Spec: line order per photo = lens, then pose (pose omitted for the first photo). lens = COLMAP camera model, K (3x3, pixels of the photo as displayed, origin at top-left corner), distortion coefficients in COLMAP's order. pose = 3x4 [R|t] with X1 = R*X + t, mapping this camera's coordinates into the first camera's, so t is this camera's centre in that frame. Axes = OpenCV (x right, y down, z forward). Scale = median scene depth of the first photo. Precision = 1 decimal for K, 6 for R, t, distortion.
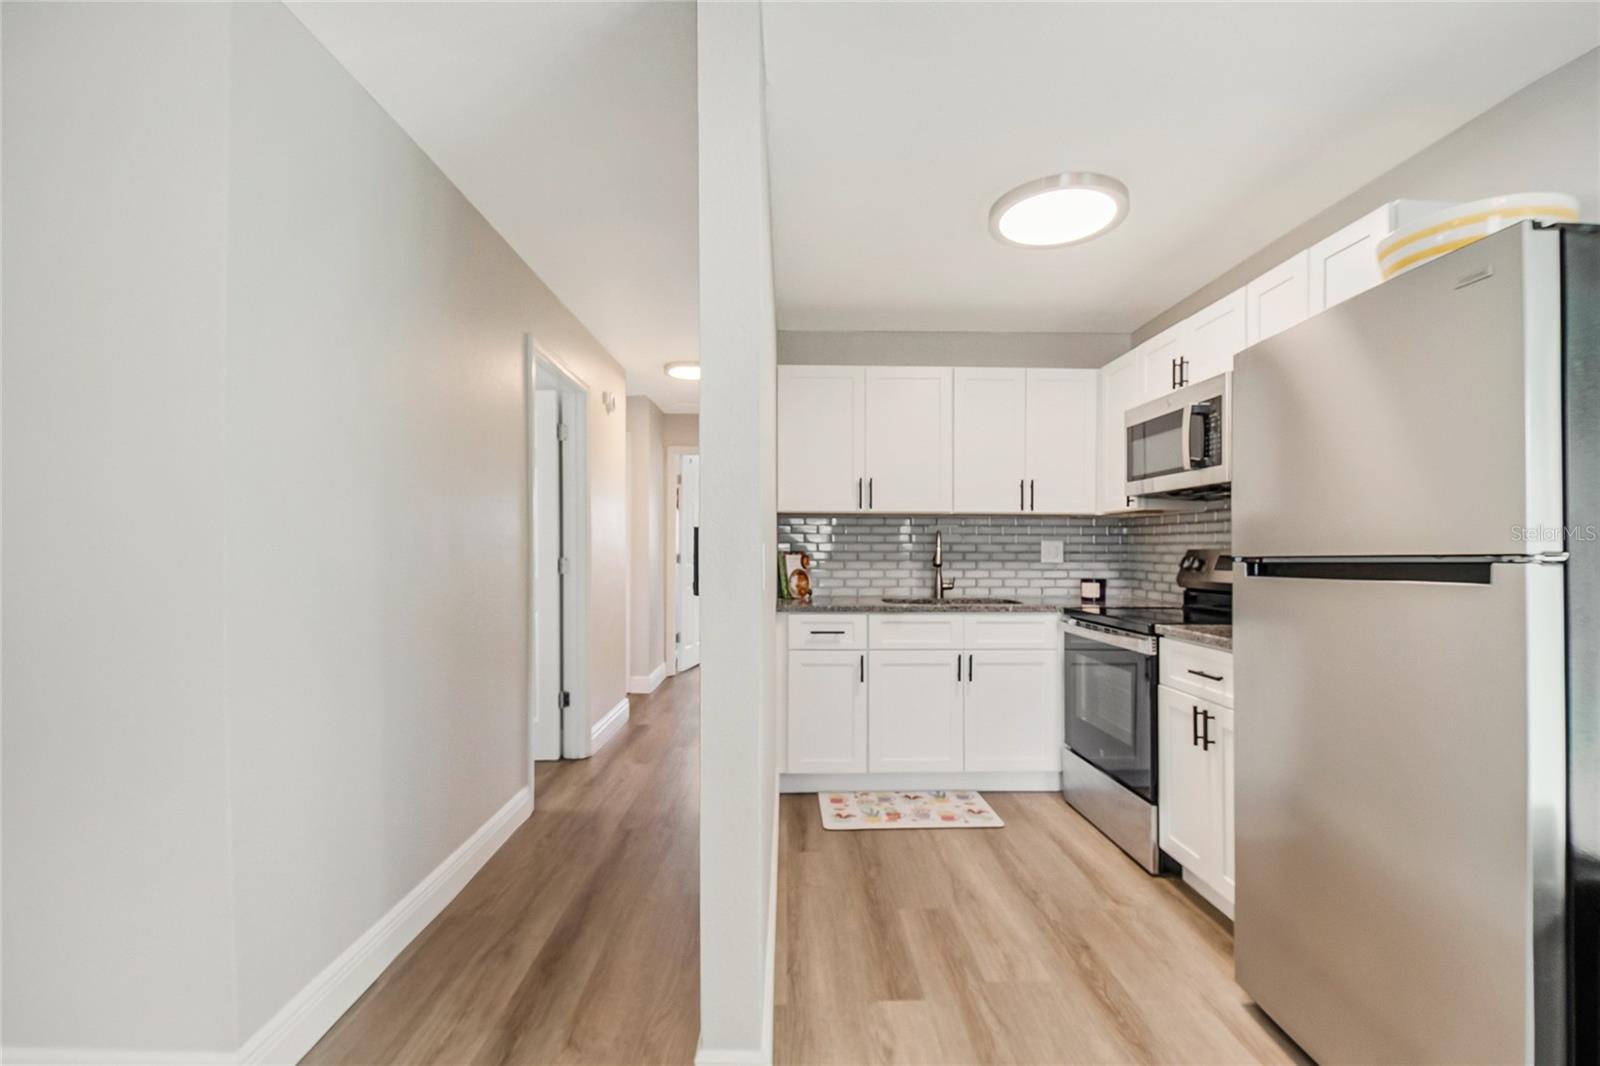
lens RADIAL K [[696.9, 0, 807.5], [0, 696.9, 544.9], [0, 0, 1]] dist [-0.000205, -0.005988]
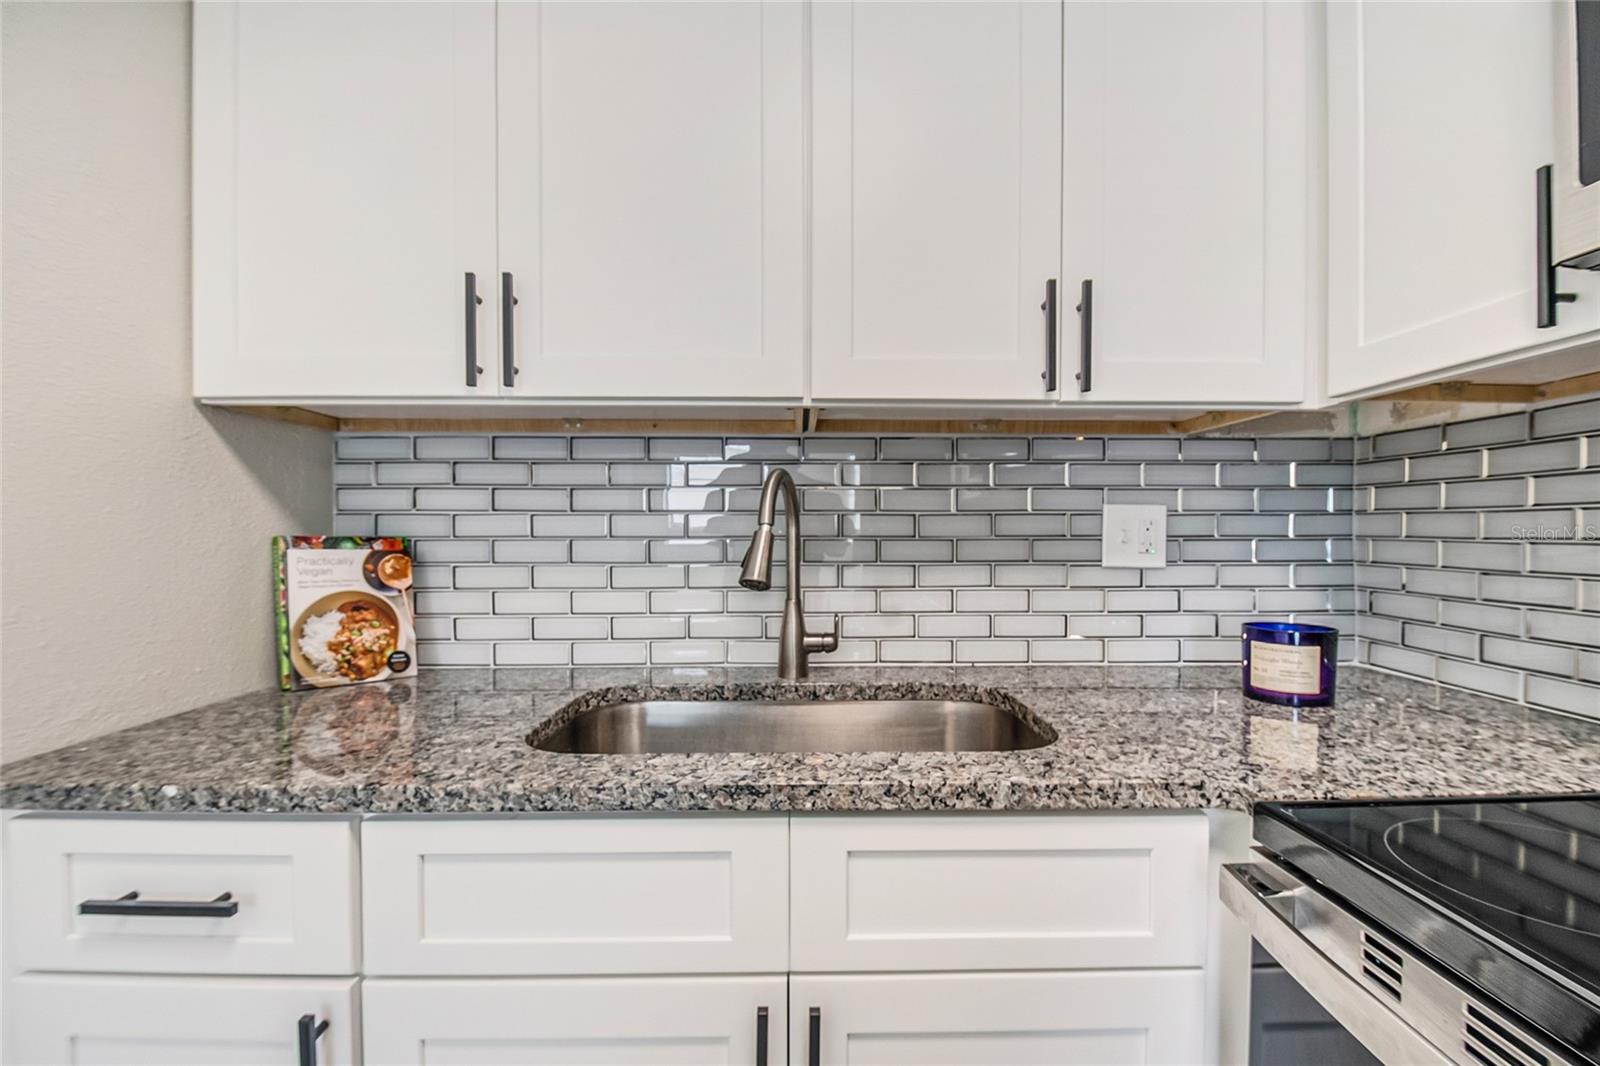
lens RADIAL K [[696.9, 0, 813.6], [0, 696.9, 537.2], [0, 0, 1]] dist [-0.000205, -0.005988]
pose [[0.999974, -0.002051, -0.006931, 0.214661], [0.002134, 0.999925, 0.012098, 0.006475], [0.006905, -0.012112, 0.999903, 0.720466]]
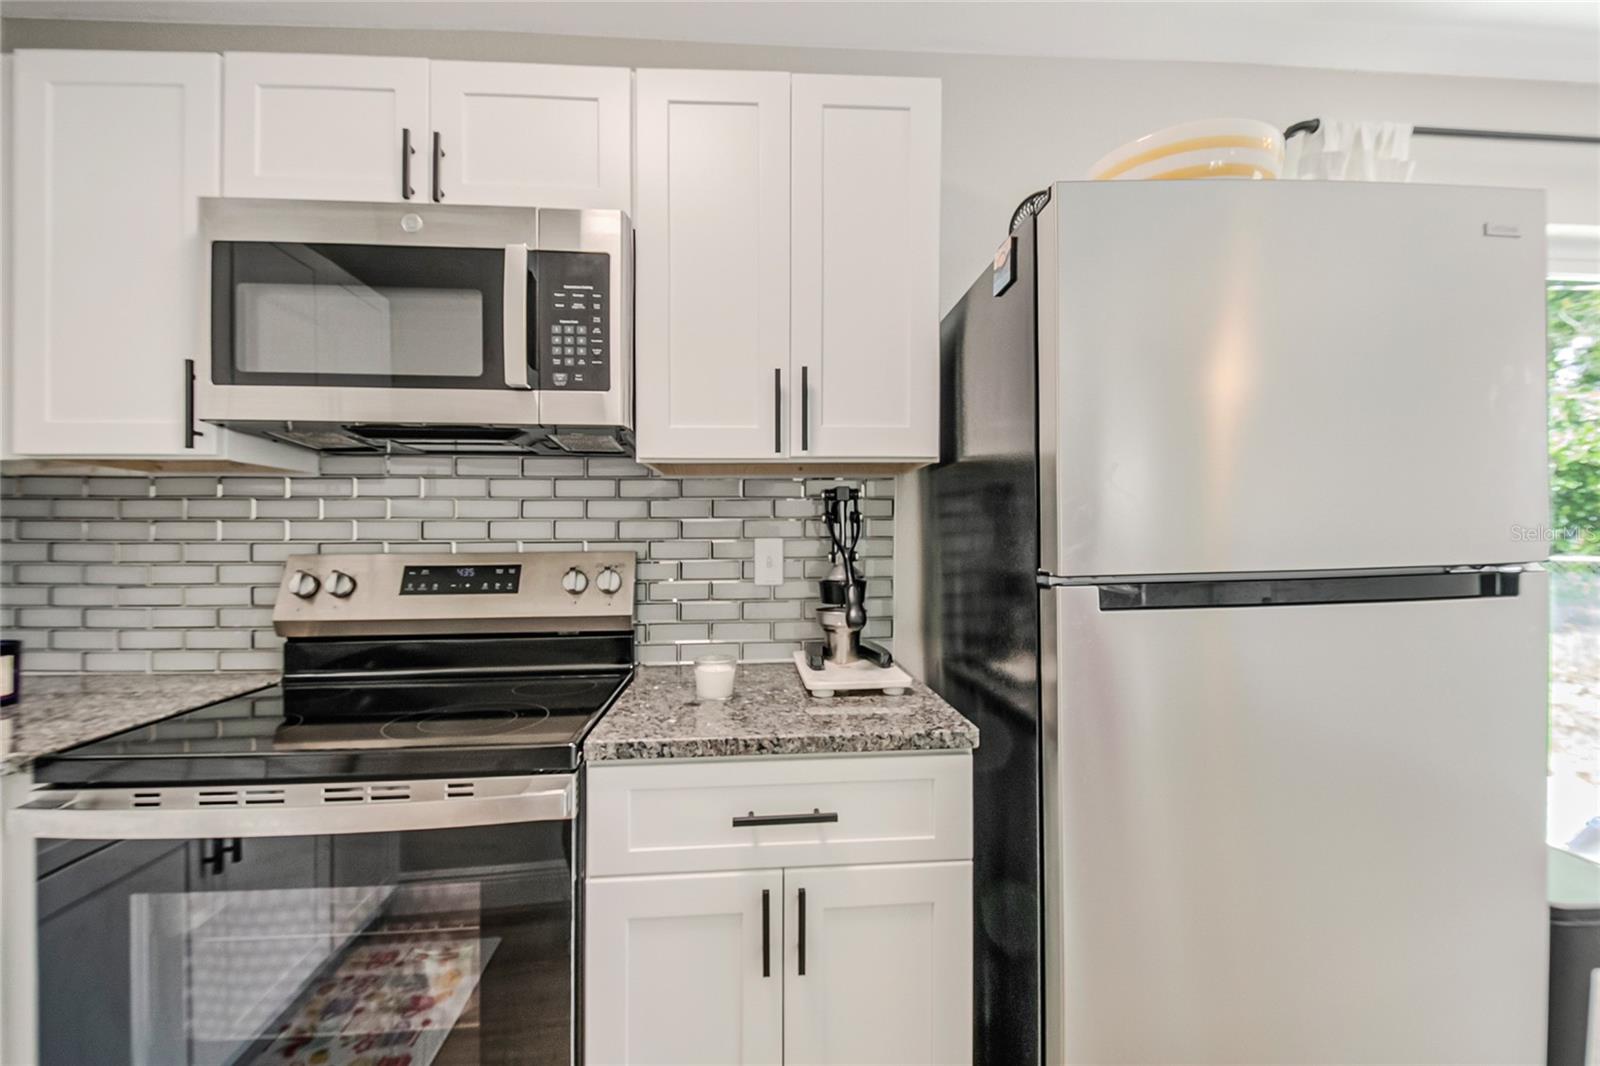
lens RADIAL K [[696.9, 0, 799.1], [0, 696.9, 538.6], [0, 0, 1]] dist [-0.000205, -0.005988]
pose [[-0.049905, -0.006413, 0.998733, 0.055107], [-0.001061, 0.999979, 0.006368, -0.006698], [-0.998753, -0.000742, -0.049910, 0.627299]]
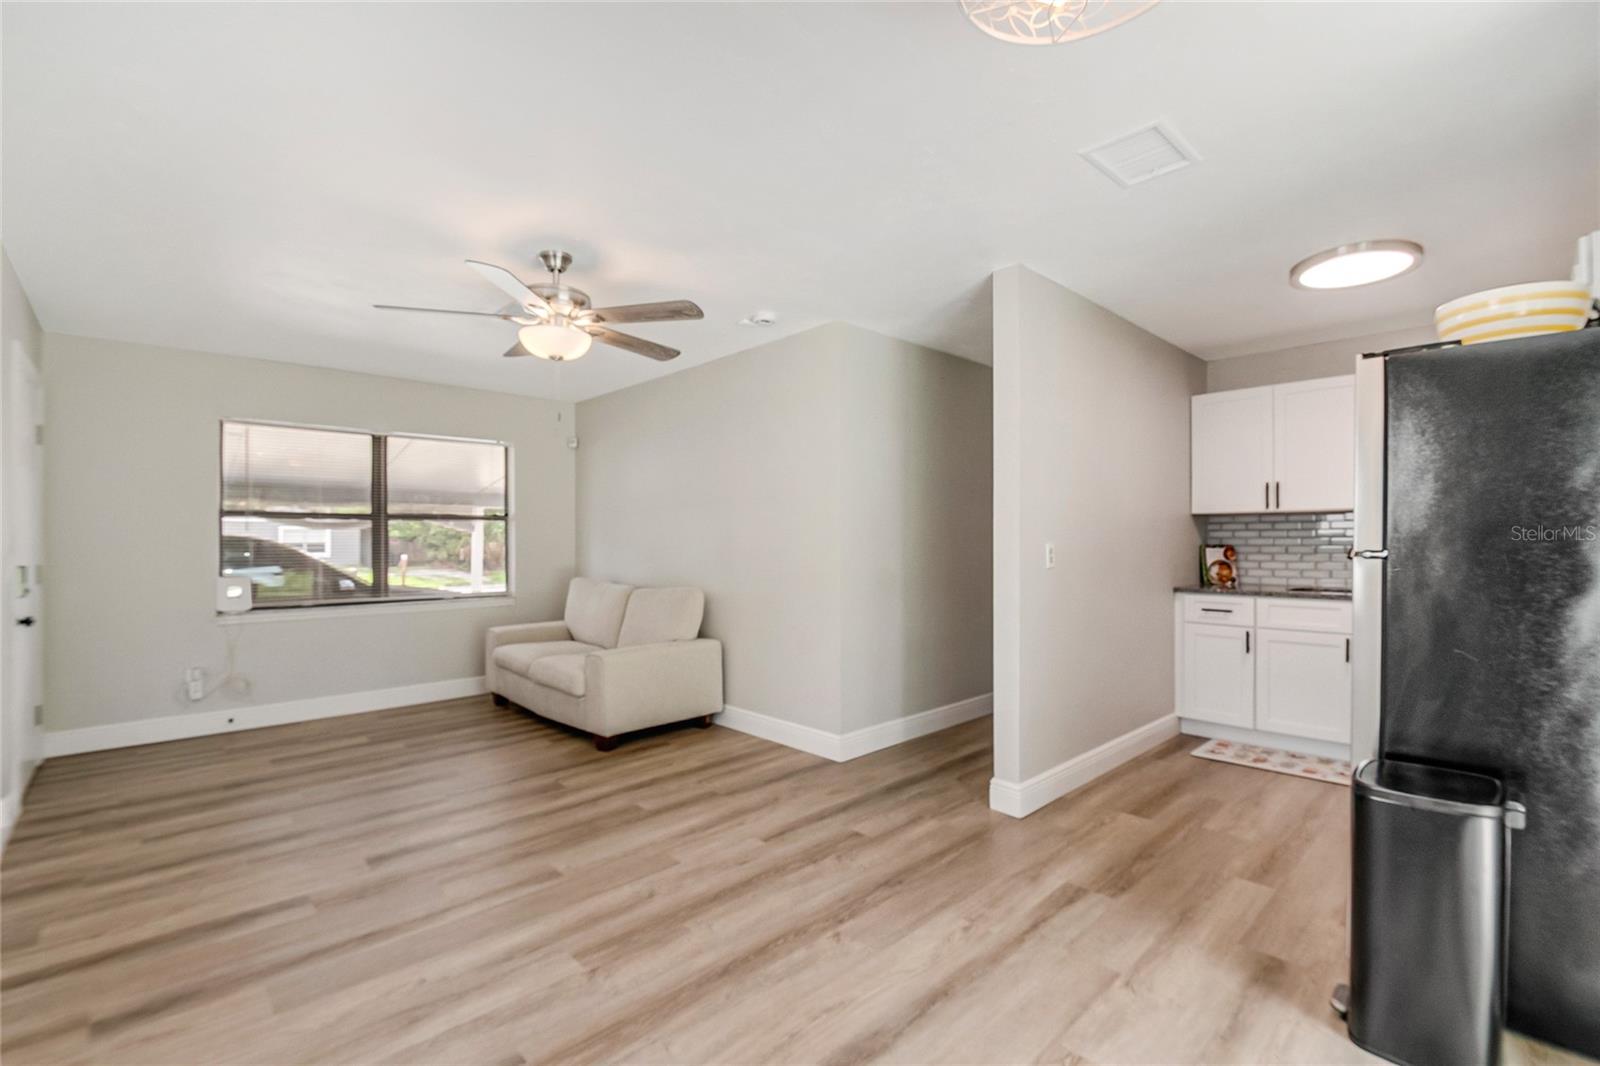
lens RADIAL K [[696.9, 0, 812.9], [0, 696.9, 543.9], [0, 0, 1]] dist [-0.000205, -0.005988]
pose [[0.674961, 0.000203, -0.737854, 0.420625], [0.009585, 0.999913, 0.009042, -0.010912], [0.737791, -0.013175, 0.674900, -0.343132]]
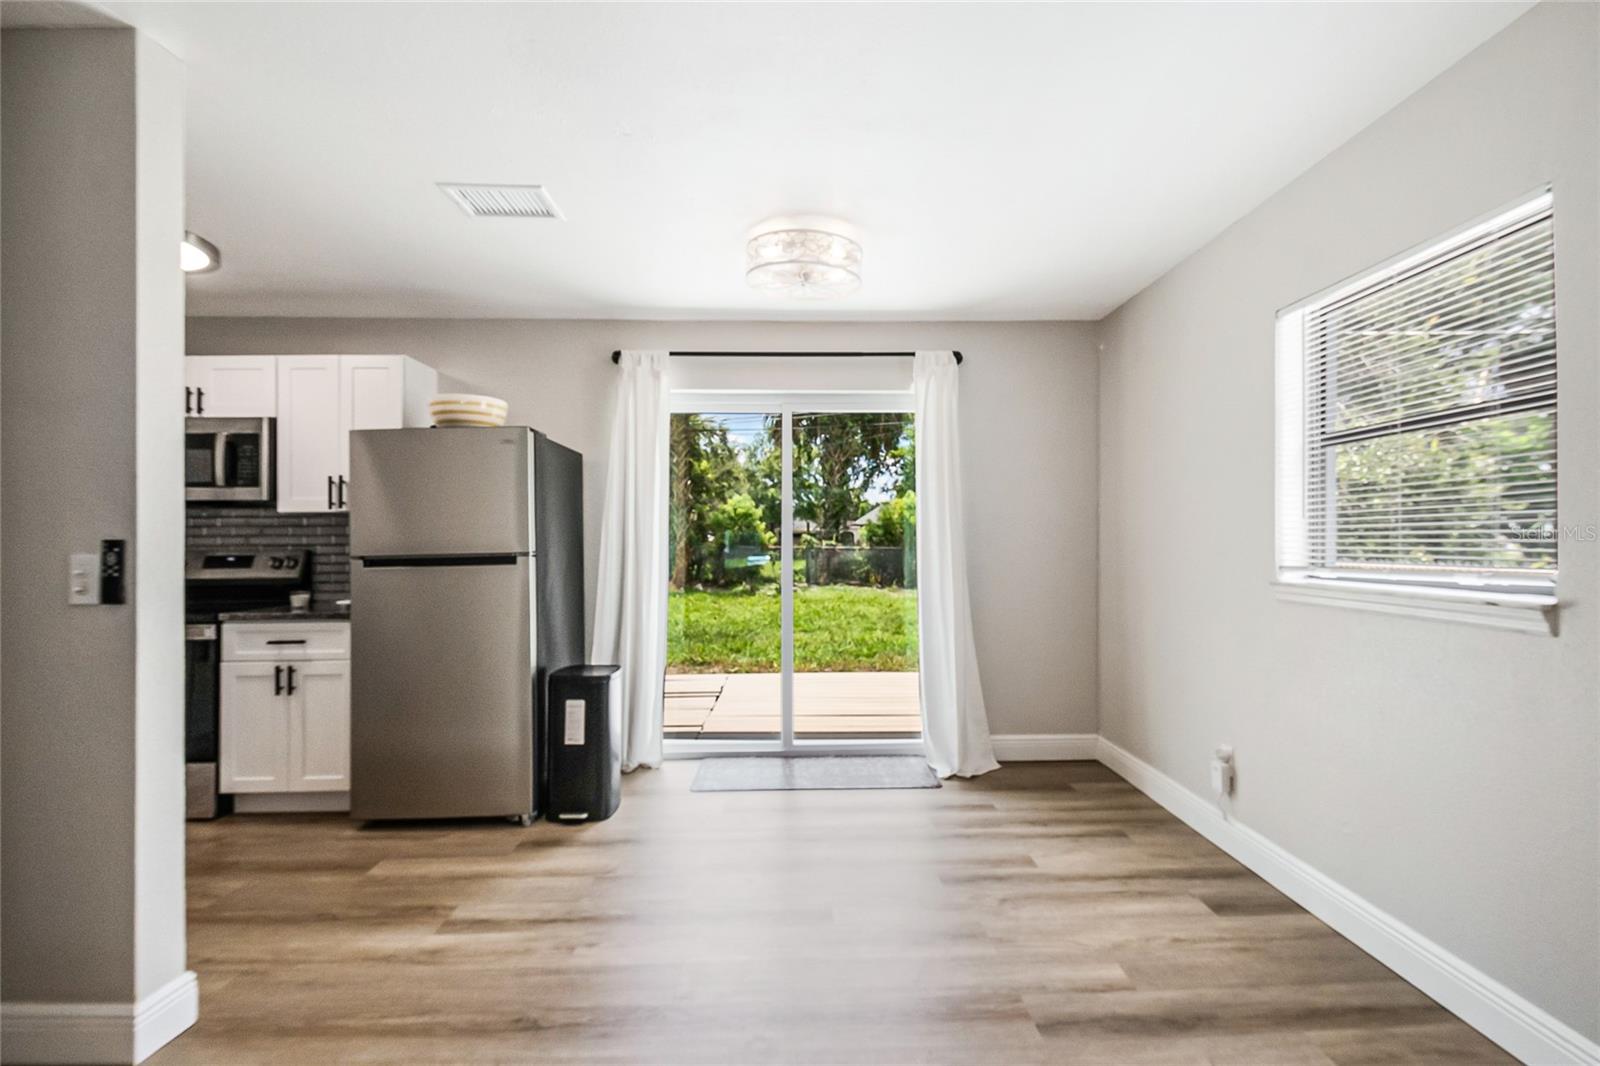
lens RADIAL K [[696.9, 0, 809.6], [0, 696.9, 539.7], [0, 0, 1]] dist [-0.000205, -0.005988]
pose [[-0.002512, 0.005846, 0.999980, -0.509720], [-0.002973, 0.999978, -0.005853, -0.007295], [-0.999992, -0.002988, -0.002494, -0.025990]]
